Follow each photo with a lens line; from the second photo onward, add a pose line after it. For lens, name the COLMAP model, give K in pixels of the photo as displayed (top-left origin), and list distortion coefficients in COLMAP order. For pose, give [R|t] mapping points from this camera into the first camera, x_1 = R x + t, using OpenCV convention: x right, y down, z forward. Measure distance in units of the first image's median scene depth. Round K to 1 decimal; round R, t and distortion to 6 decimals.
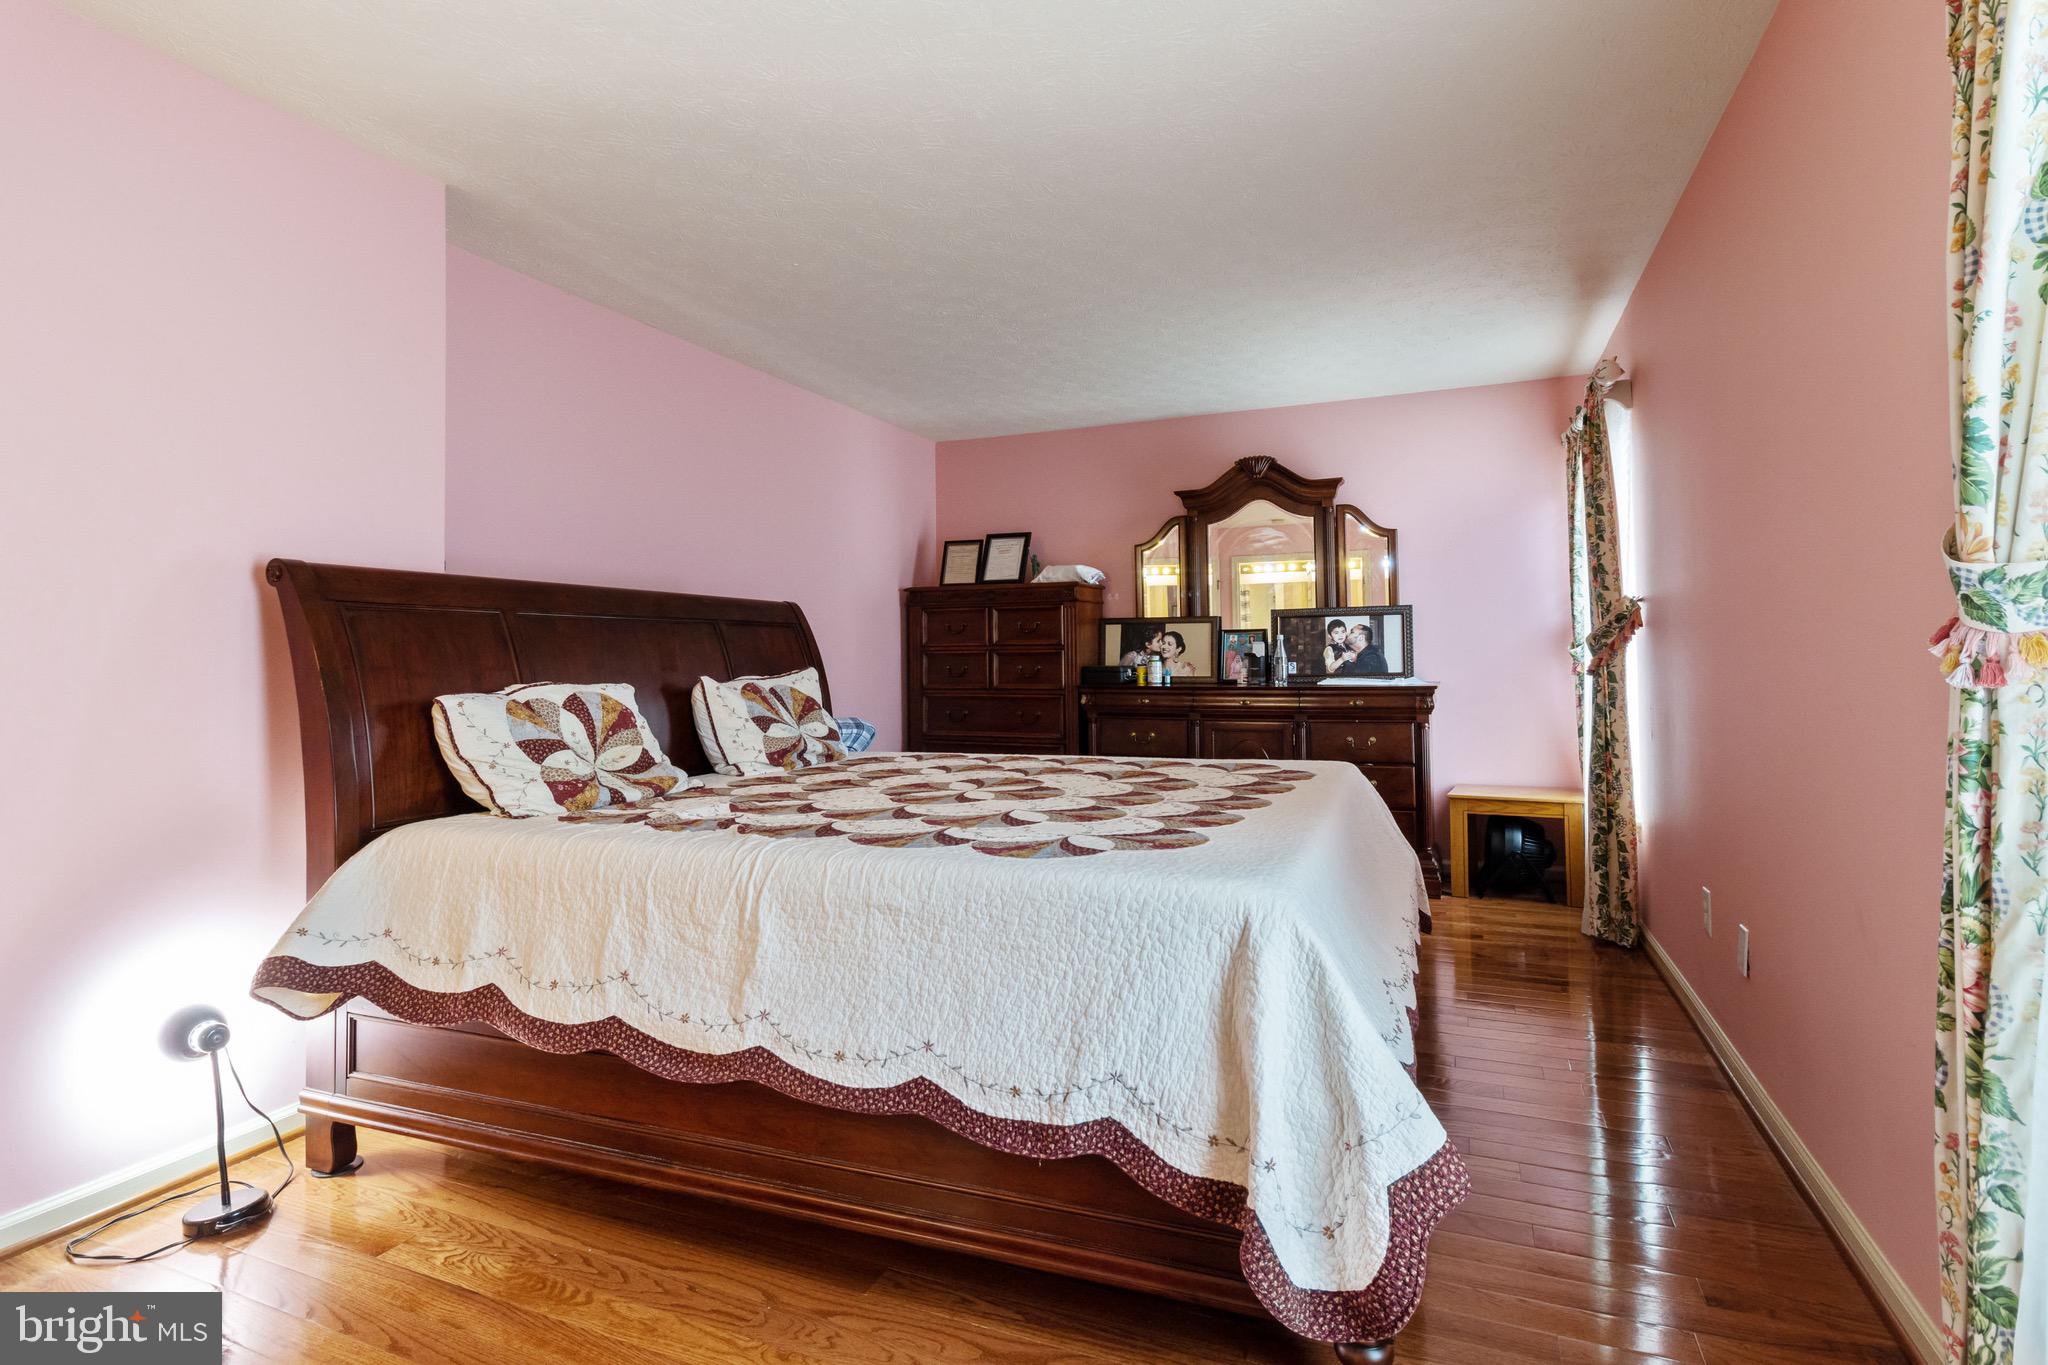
lens RADIAL K [[1017.2, 0, 1033.1], [0, 1017.2, 661.3], [0, 0, 1]] dist [-0.001571, -0.000162]
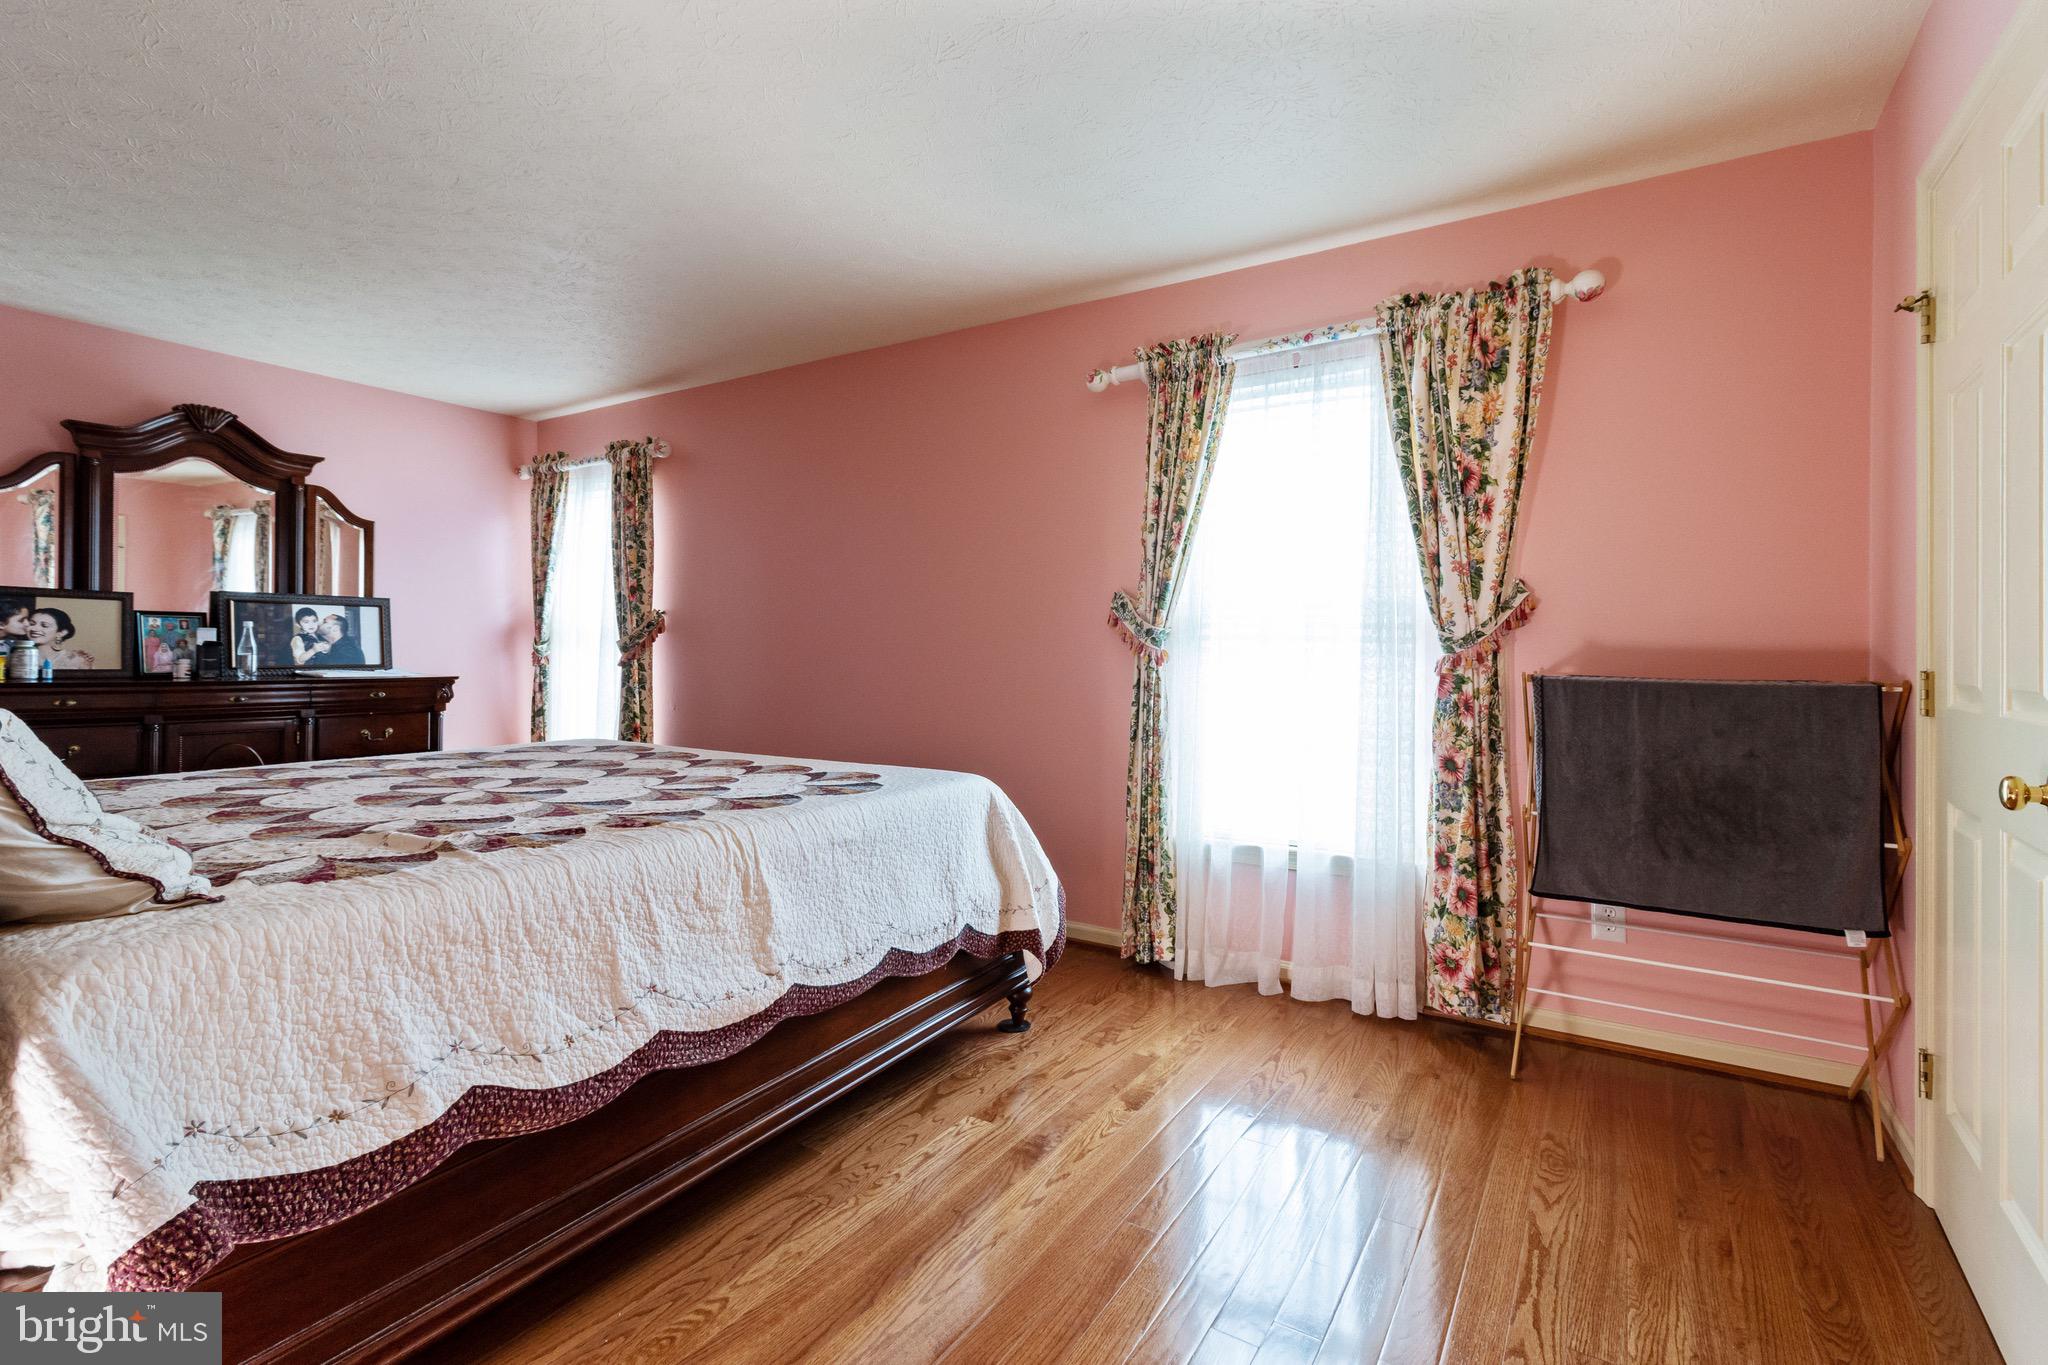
lens RADIAL K [[953.8, 0, 1037.6], [0, 953.8, 683.8], [0, 0, 1]] dist [0.002932, 0.000720]
pose [[0.150410, -0.018888, 0.988443, -0.476781], [-0.009259, 0.999747, 0.020513, 0.004752], [-0.988580, -0.012237, 0.150197, 0.209606]]
